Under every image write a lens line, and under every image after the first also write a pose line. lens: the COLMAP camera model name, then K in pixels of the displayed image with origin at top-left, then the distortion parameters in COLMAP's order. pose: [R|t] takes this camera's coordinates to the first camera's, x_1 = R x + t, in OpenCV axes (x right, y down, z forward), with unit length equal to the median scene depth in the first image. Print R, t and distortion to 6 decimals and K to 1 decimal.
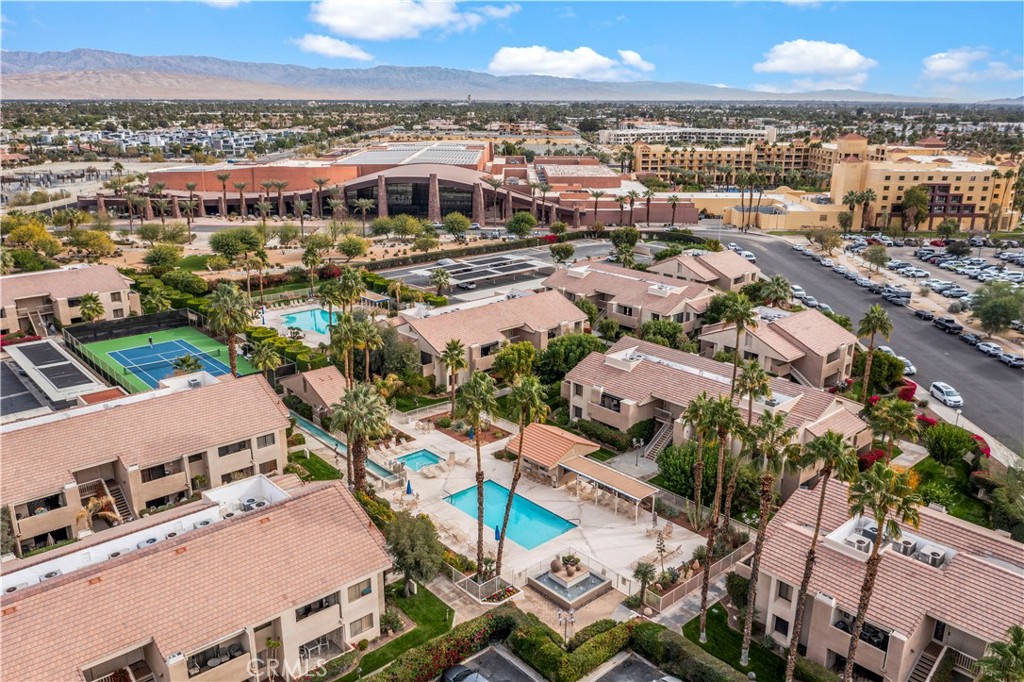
lens RADIAL K [[798.3, 0, 512.0], [0, 798.3, 341.0], [0, 0, 1]] dist [-0.017562, 0.001585]
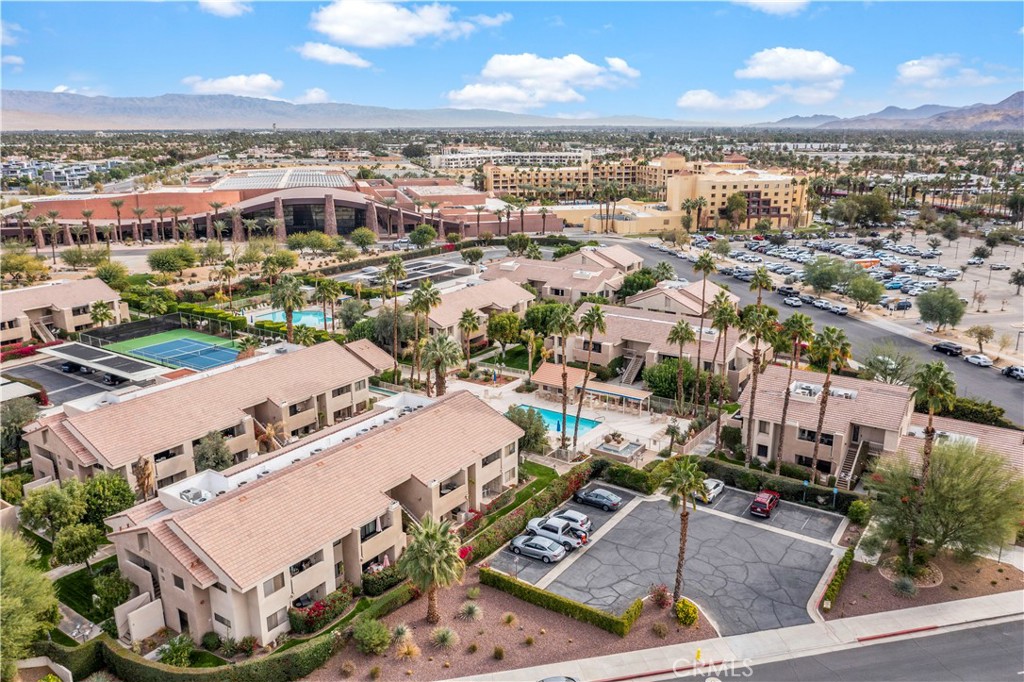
lens RADIAL K [[798.3, 0, 512.0], [0, 798.3, 341.0], [0, 0, 1]] dist [-0.017562, 0.001585]
pose [[0.971780, -0.068378, 0.225761, -0.115859], [0.075494, 0.996880, -0.023028, 0.033030], [-0.223482, 0.039422, 0.973910, -0.104773]]
